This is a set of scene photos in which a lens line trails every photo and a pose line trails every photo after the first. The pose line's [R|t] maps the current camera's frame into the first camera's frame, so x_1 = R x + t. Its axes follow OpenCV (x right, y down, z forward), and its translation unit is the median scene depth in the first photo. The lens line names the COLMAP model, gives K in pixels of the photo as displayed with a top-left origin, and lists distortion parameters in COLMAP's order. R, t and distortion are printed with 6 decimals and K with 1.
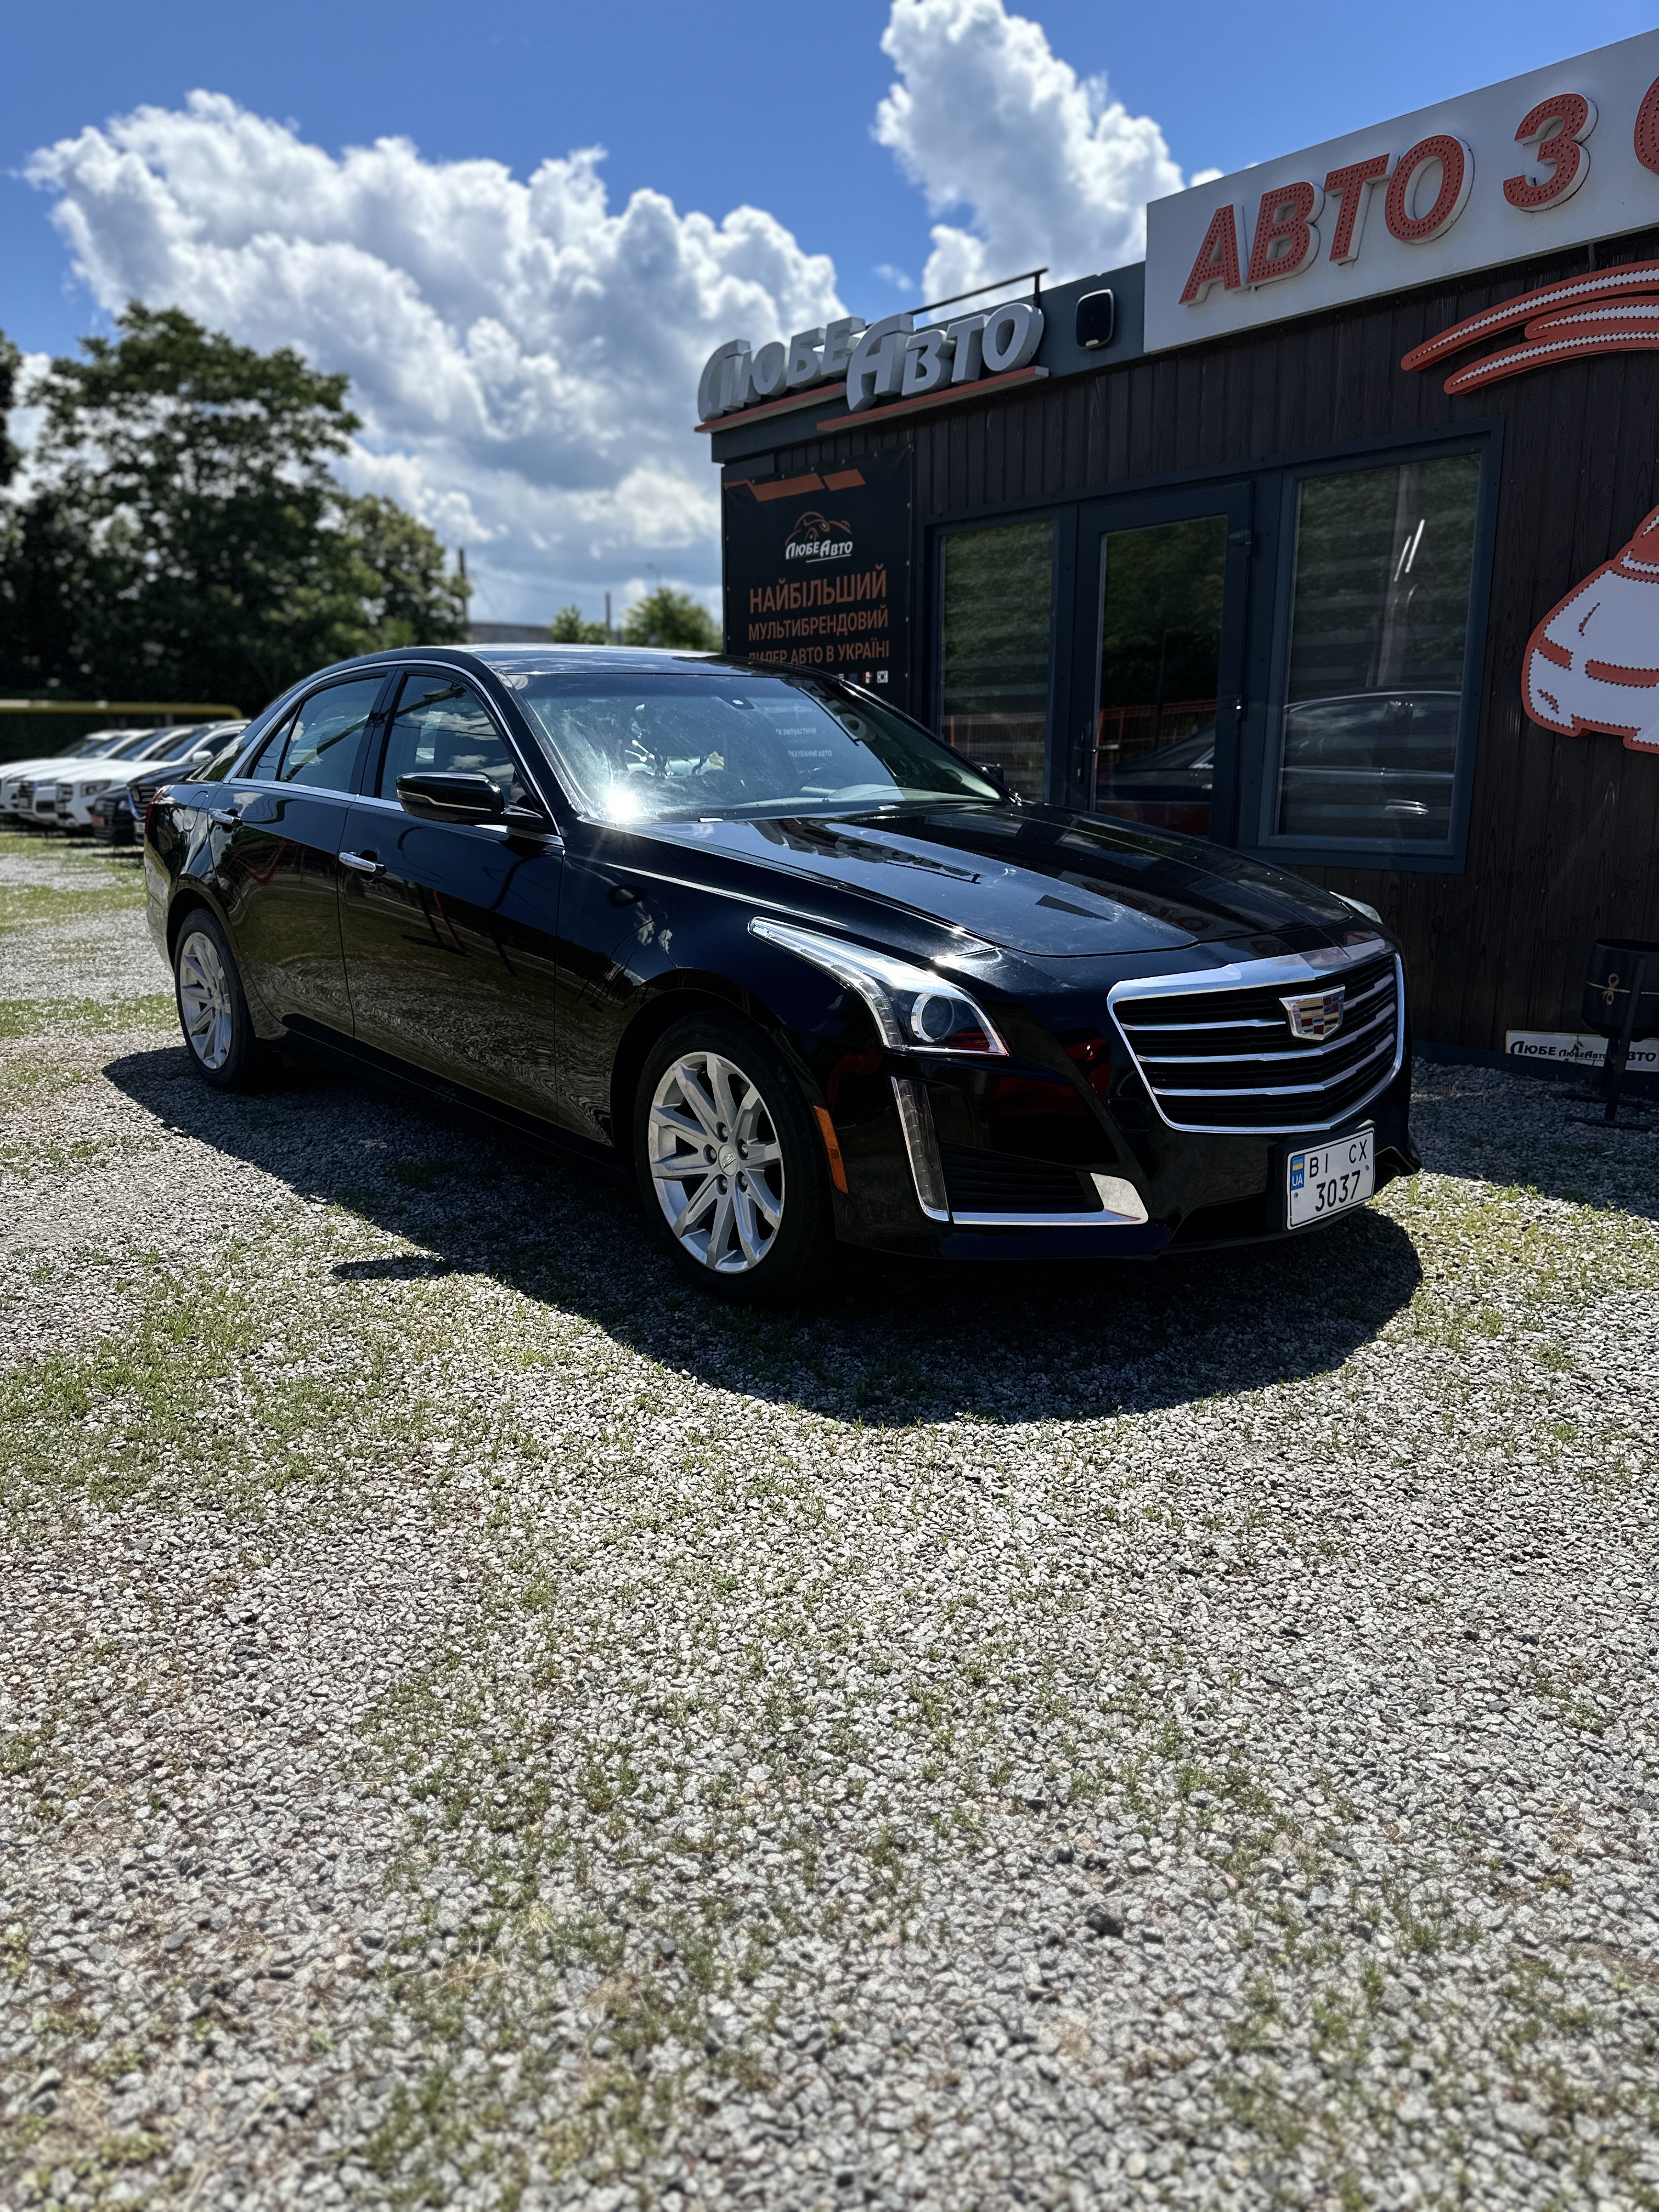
lens RADIAL K [[1600.3, 0, 844.0], [0, 1600.3, 1133.3], [0, 0, 1]] dist [0.010567, -0.023449]
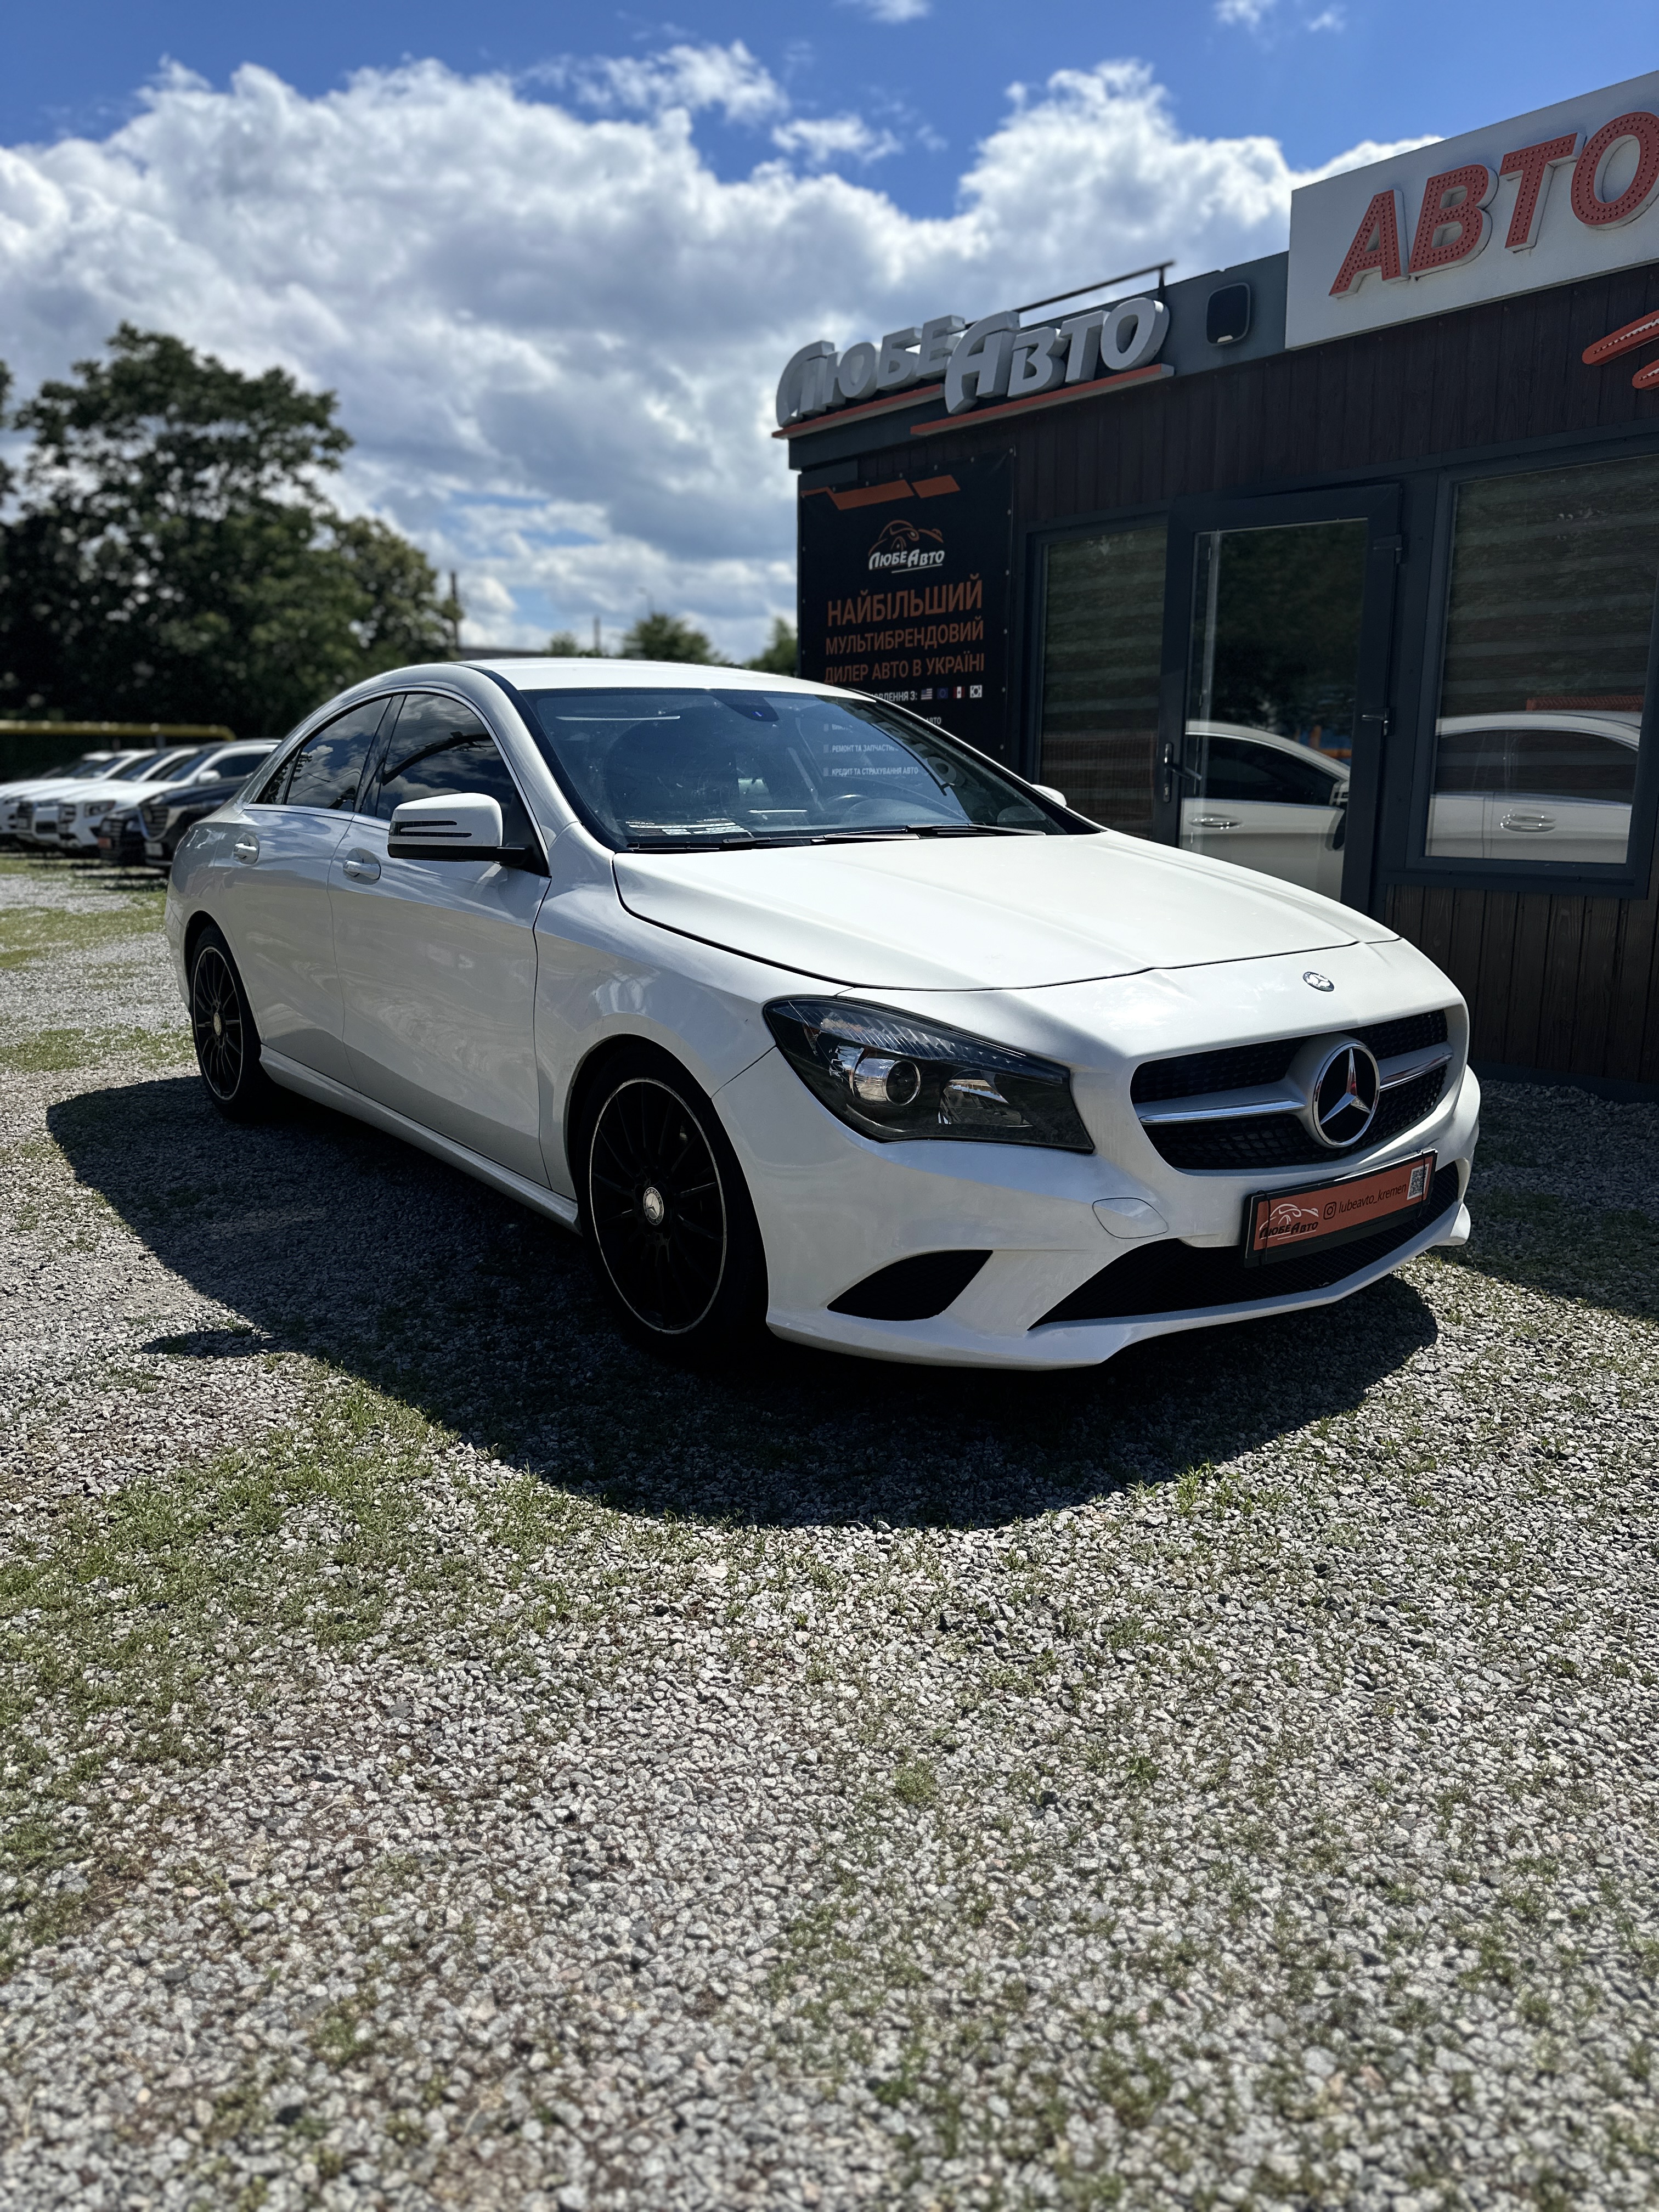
lens RADIAL K [[1600.3, 0, 835.2], [0, 1600.3, 1126.7], [0, 0, 1]] dist [0.010567, -0.023449]
pose [[0.999953, 0.001543, 0.009606, -0.098210], [-0.001361, 0.999820, -0.018937, -0.011437], [-0.009633, 0.018923, 0.999775, 0.075921]]
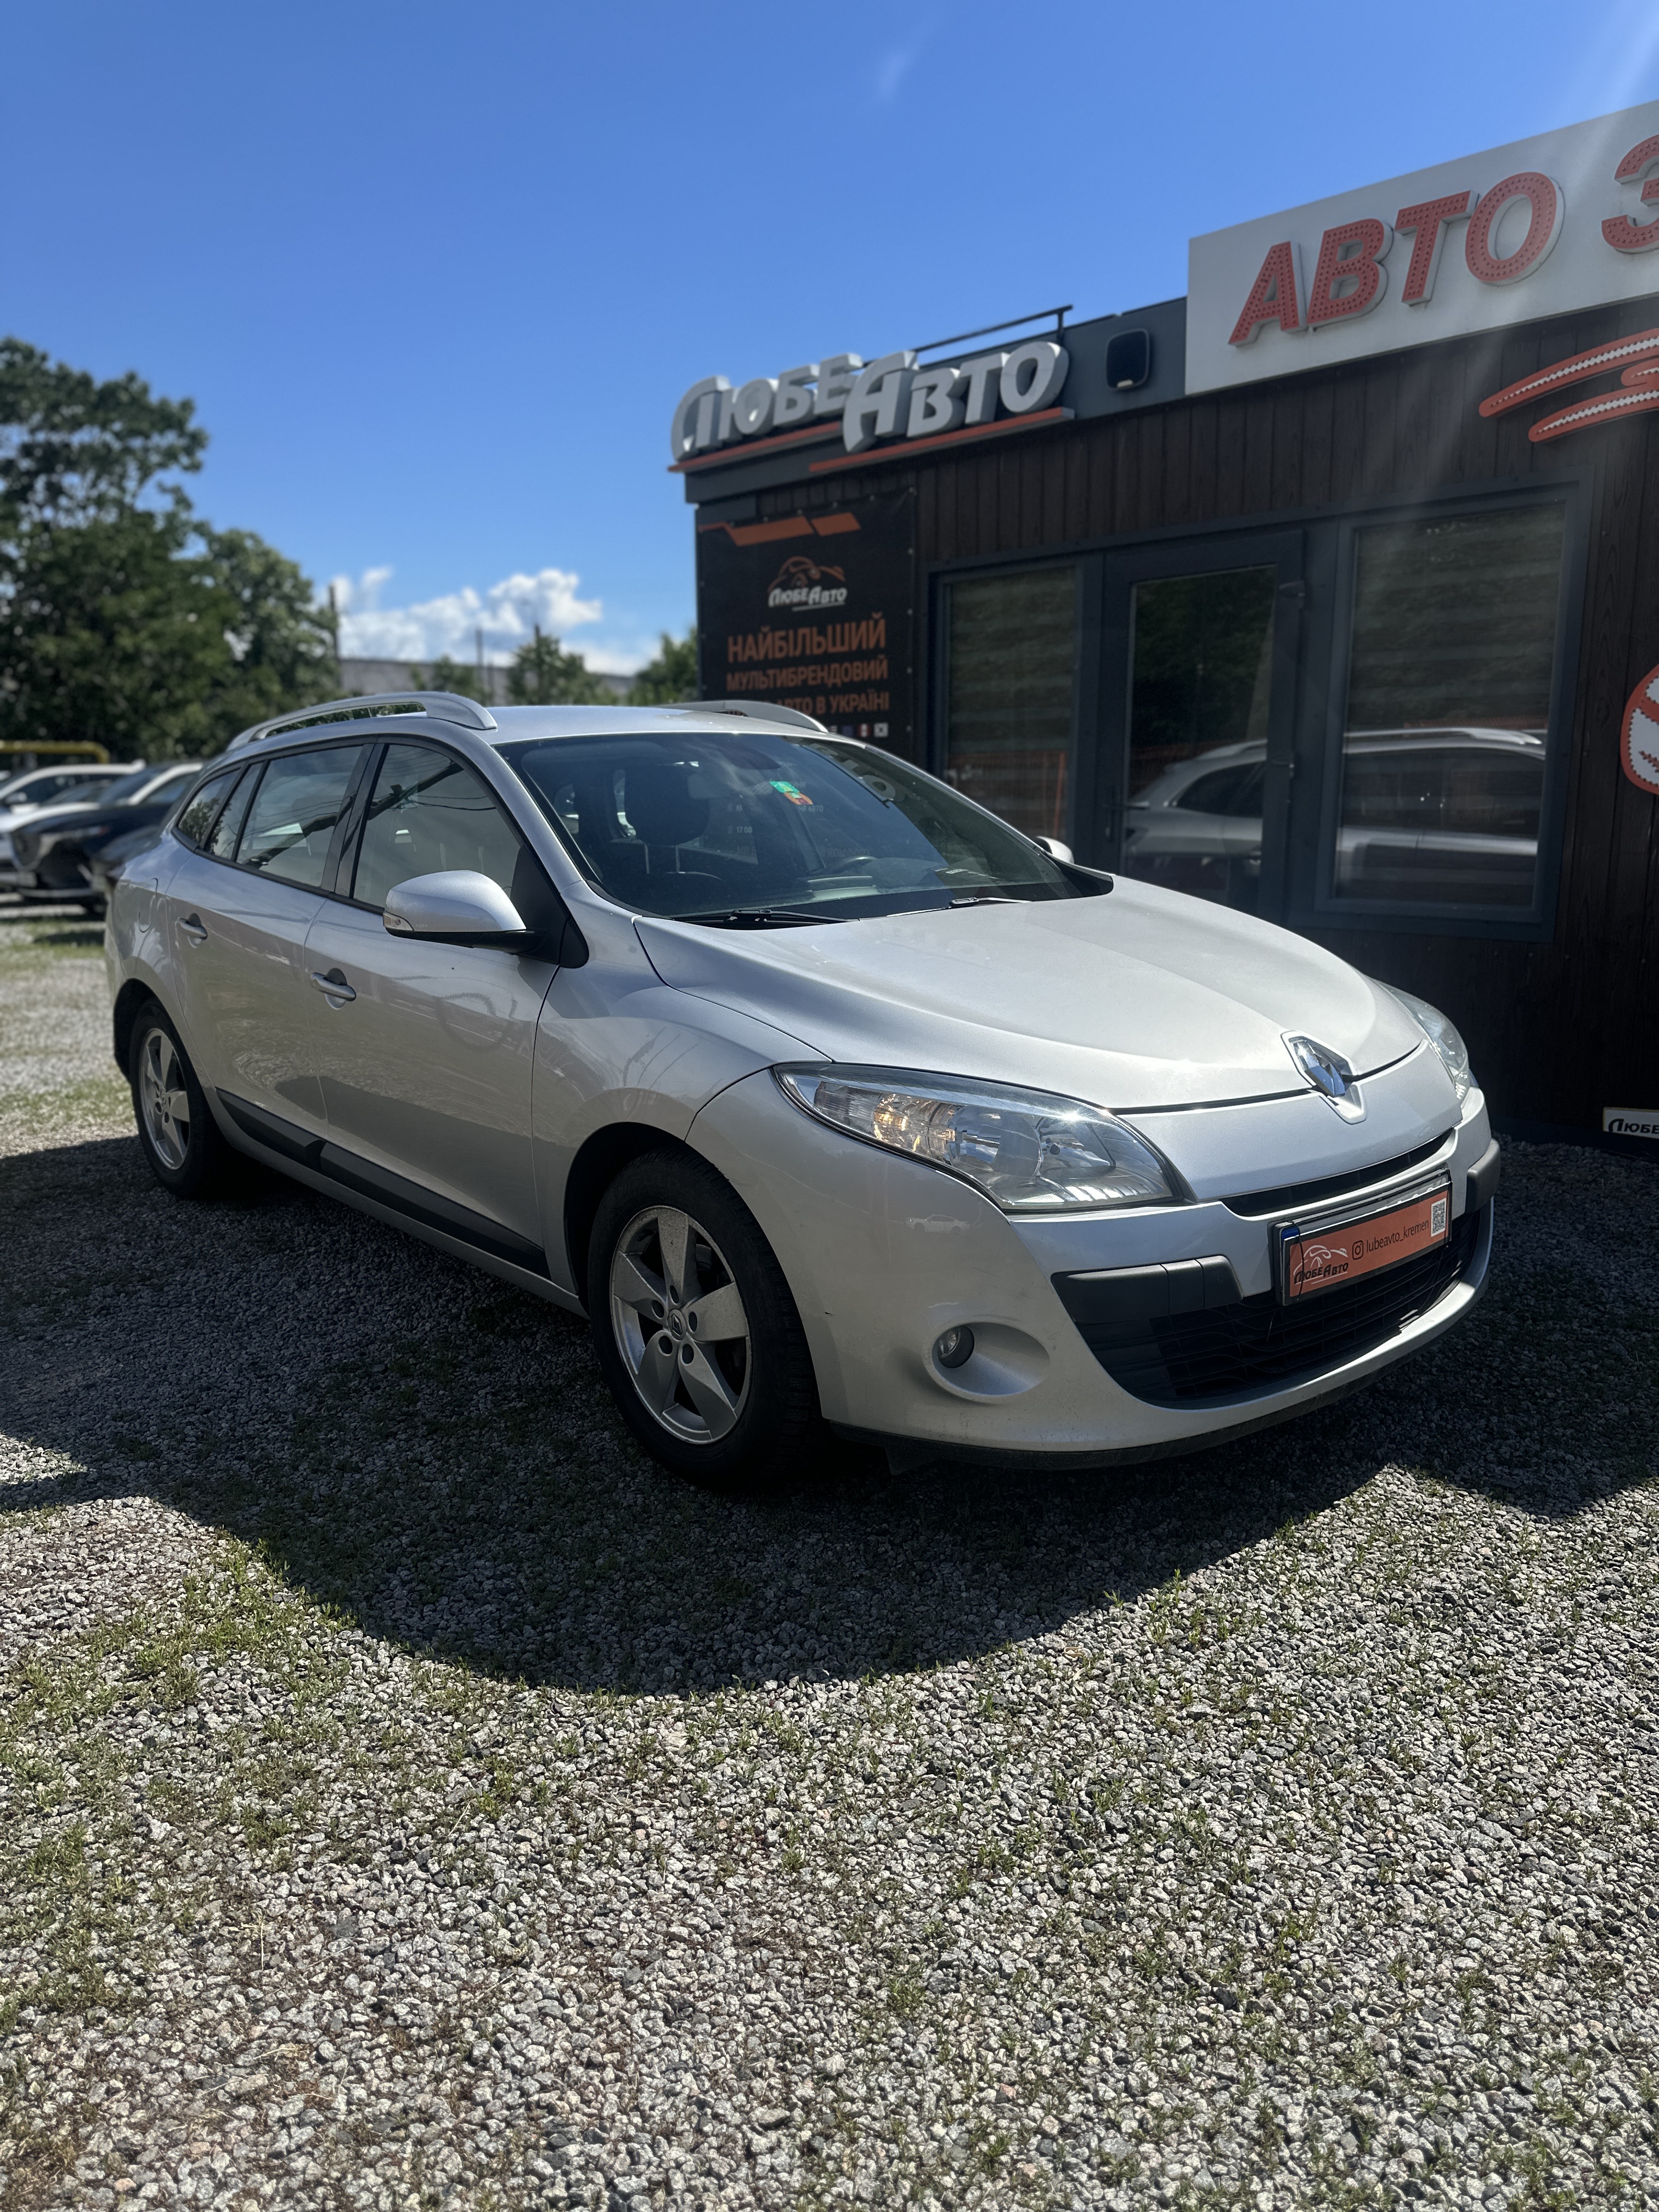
lens RADIAL K [[1600.3, 0, 830.7], [0, 1600.3, 1112.1], [0, 0, 1]] dist [0.010567, -0.023449]
pose [[0.997139, -0.019380, 0.073067, -0.112907], [0.021712, 0.999276, -0.031253, -0.043418], [-0.072408, 0.032750, 0.996837, 0.095853]]
